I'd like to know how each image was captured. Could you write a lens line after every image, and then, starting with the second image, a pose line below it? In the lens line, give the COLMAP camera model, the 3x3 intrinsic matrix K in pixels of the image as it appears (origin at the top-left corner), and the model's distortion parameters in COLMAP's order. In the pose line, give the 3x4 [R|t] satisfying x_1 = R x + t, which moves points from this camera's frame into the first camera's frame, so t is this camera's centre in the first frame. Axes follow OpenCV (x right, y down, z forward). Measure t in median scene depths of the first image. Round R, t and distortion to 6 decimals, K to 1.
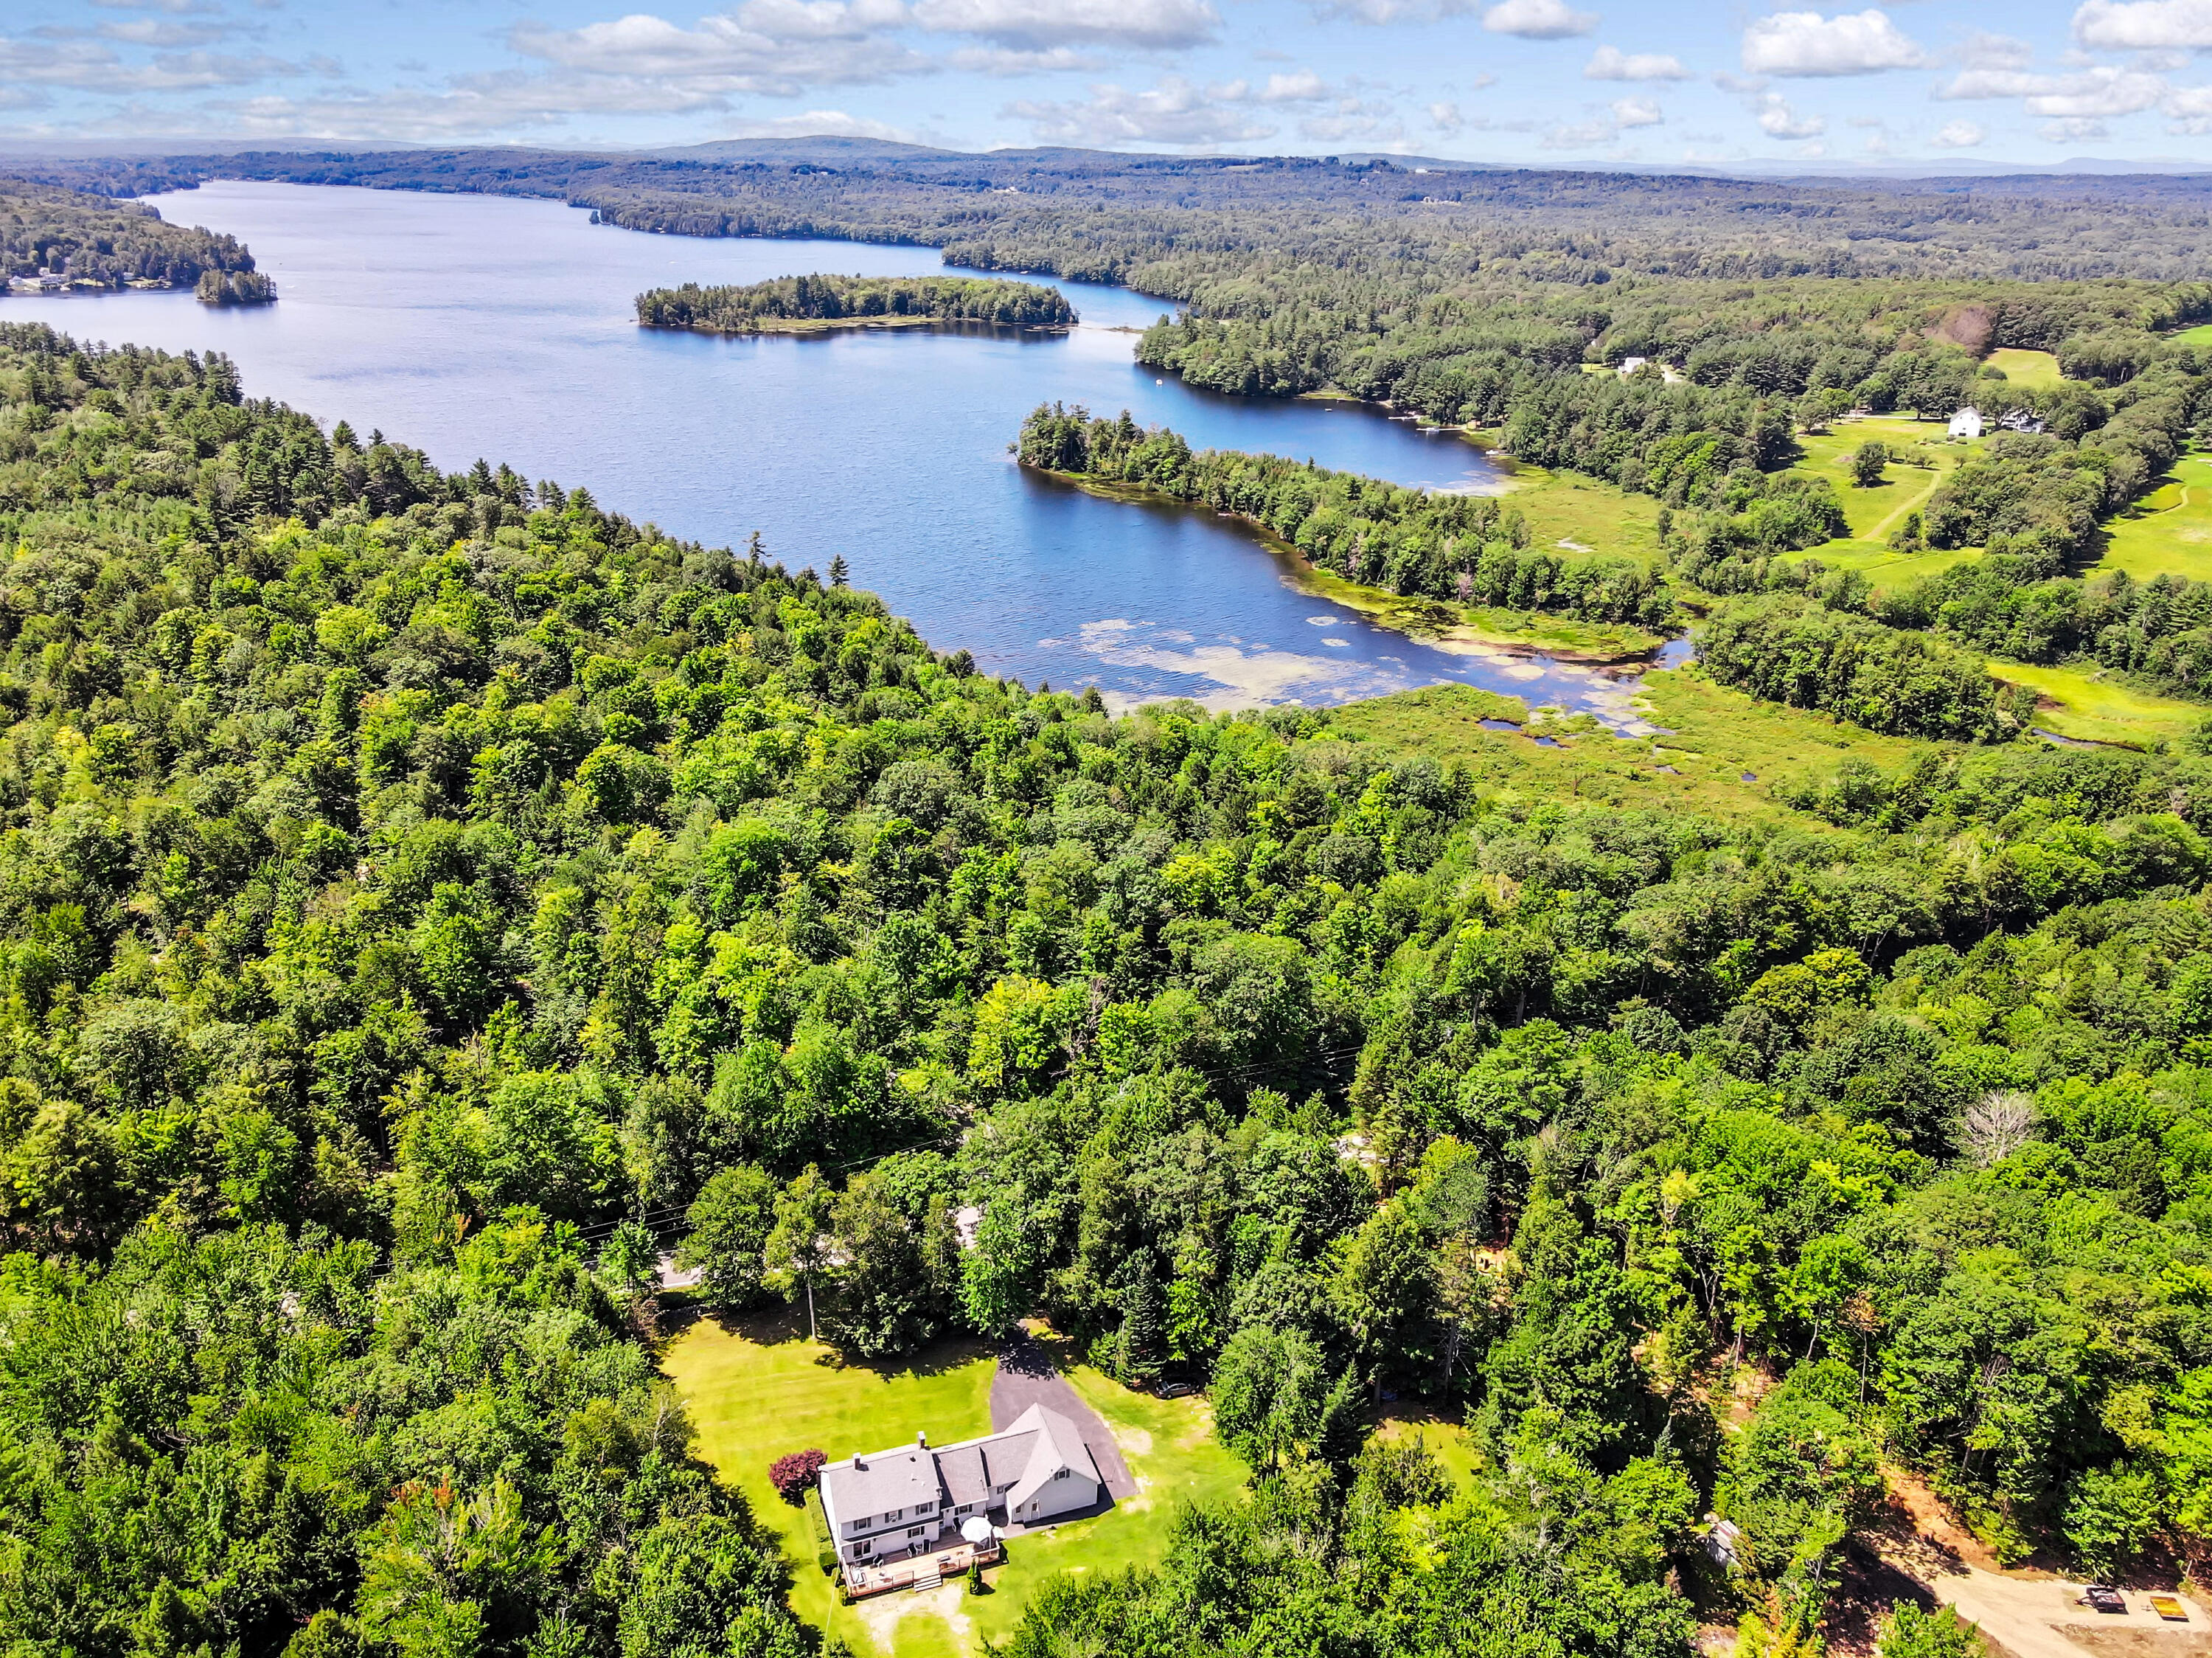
lens RADIAL K [[1536.2, 0, 1070.9], [0, 1536.2, 822.8], [0, 0, 1]] dist [-0.021630, 0.060284]
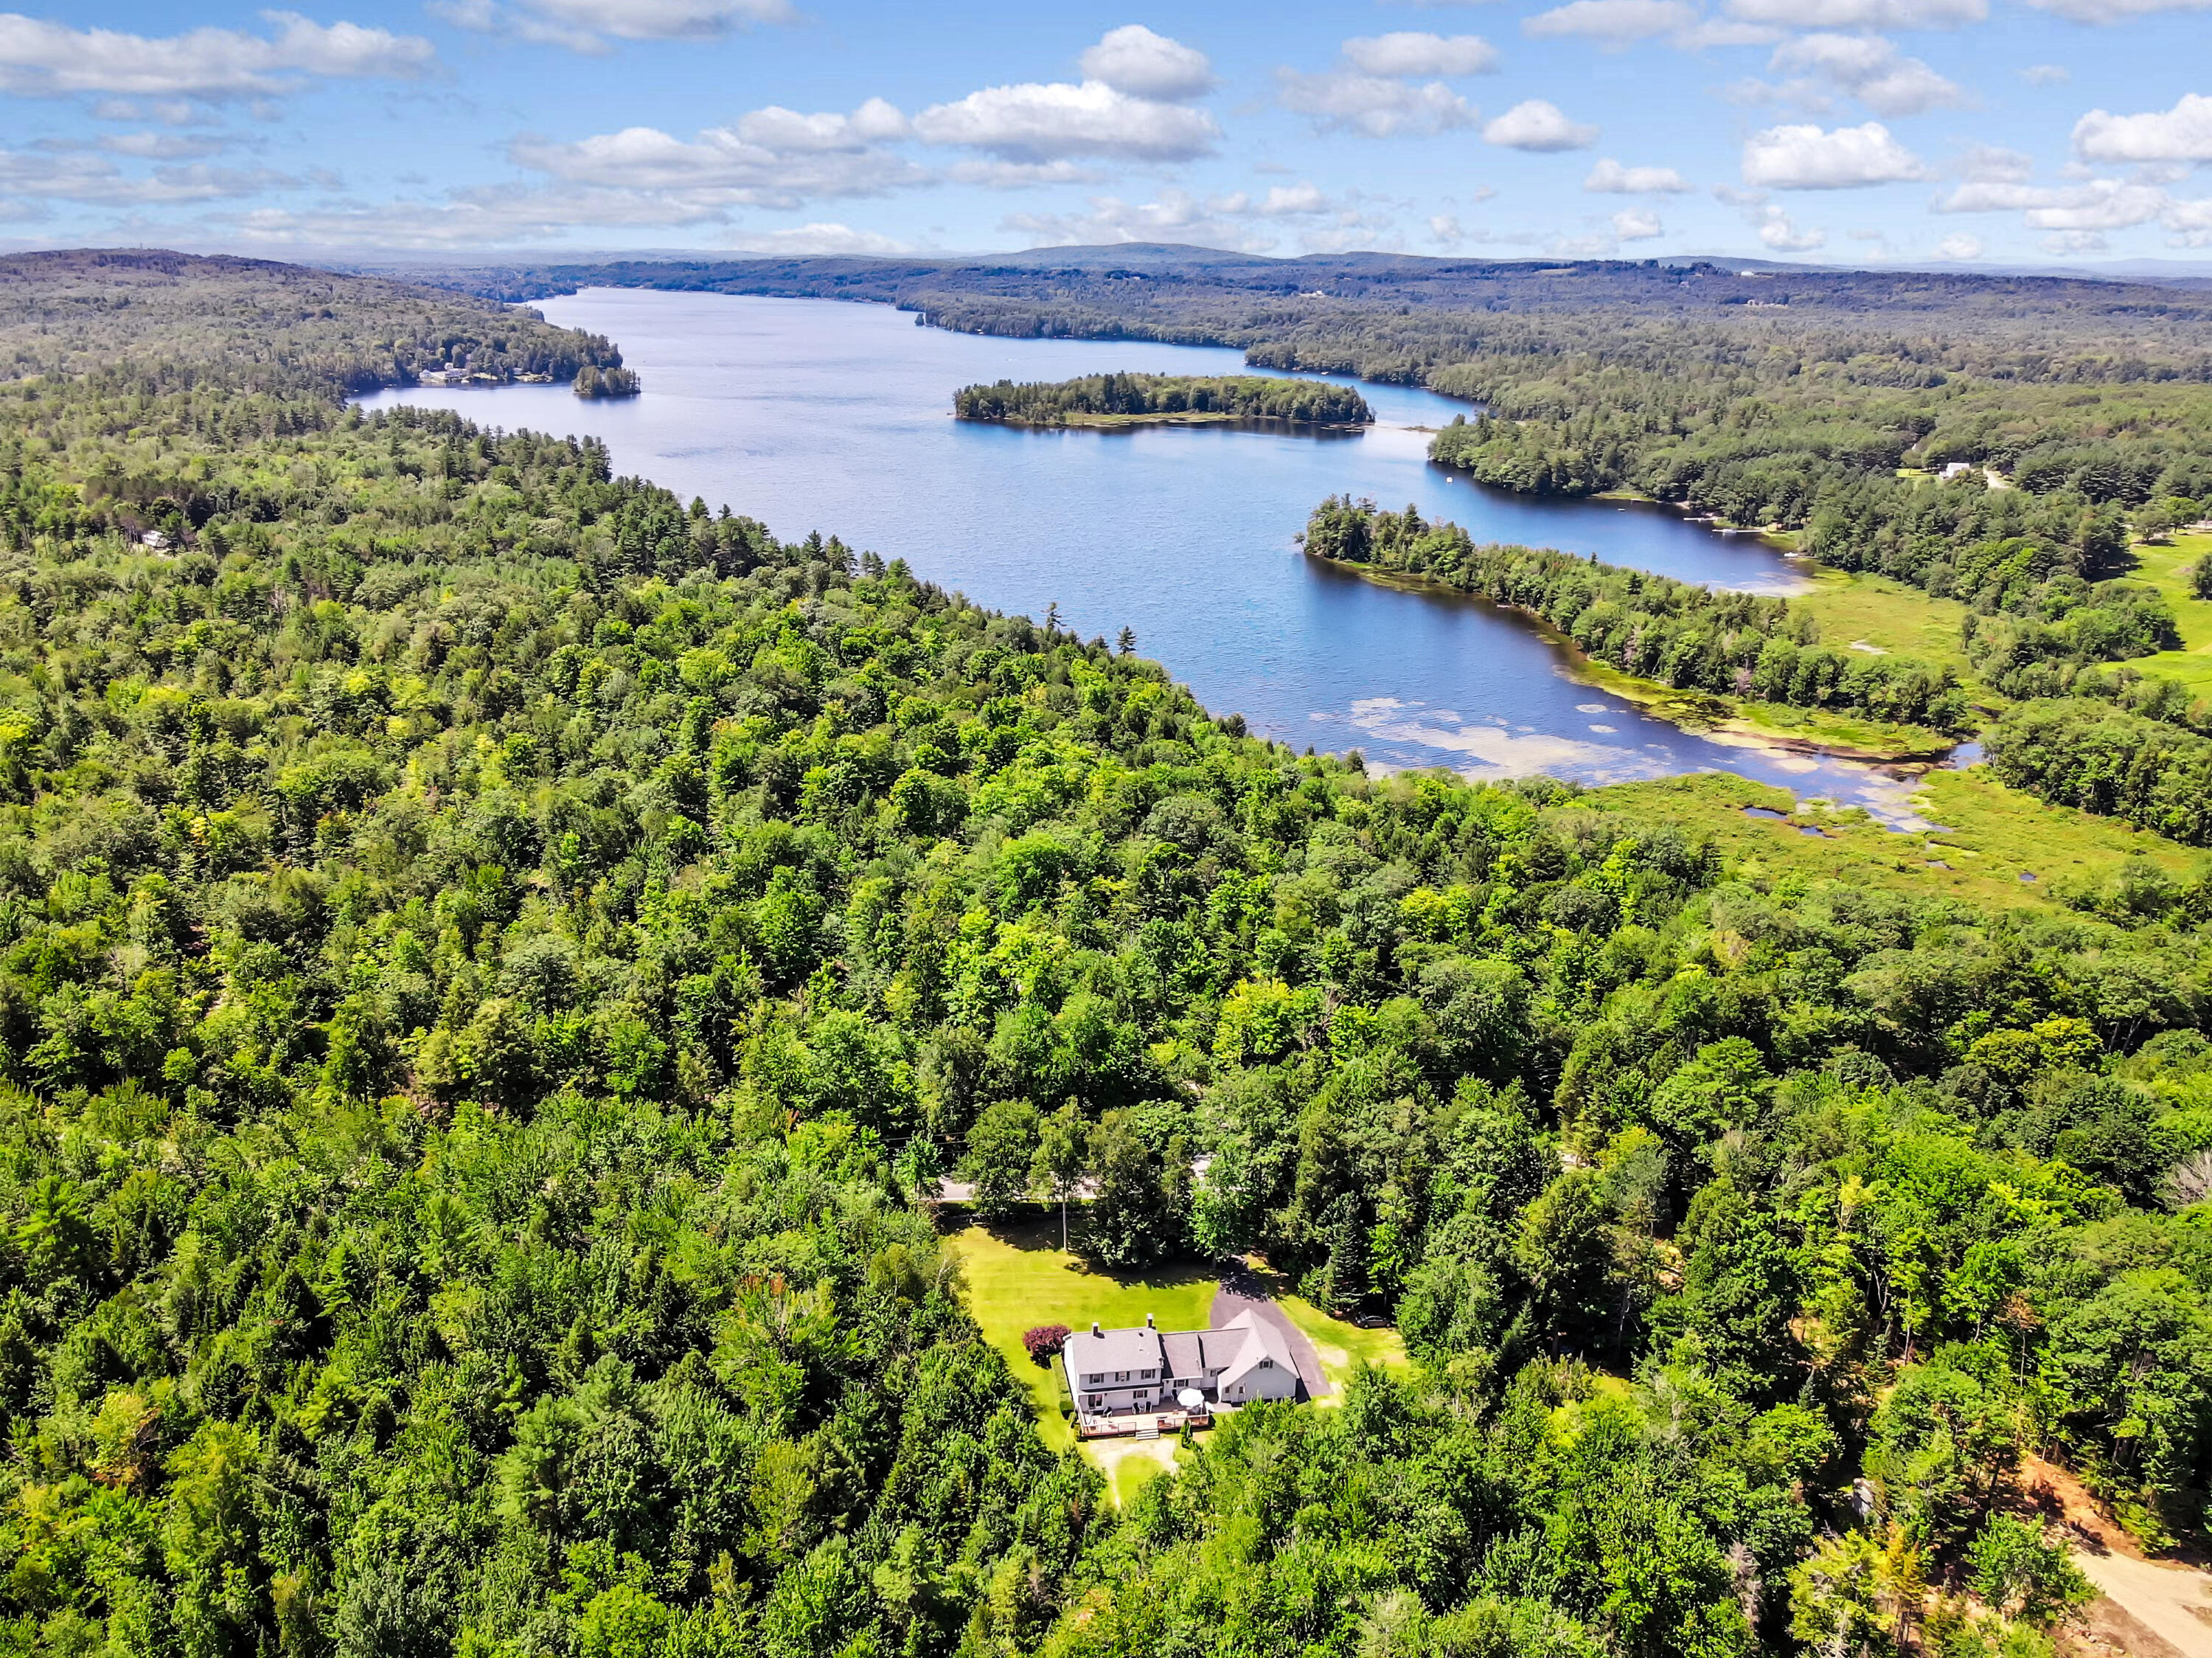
lens RADIAL K [[1536.1, 0, 1106.0], [0, 1536.1, 829.0], [0, 0, 1]] dist [0.000259, 0.020341]
pose [[0.986279, 0.053921, -0.156030, 0.017250], [-0.062605, 0.996720, -0.051279, 0.041405], [0.152753, 0.060343, 0.986420, -0.102009]]
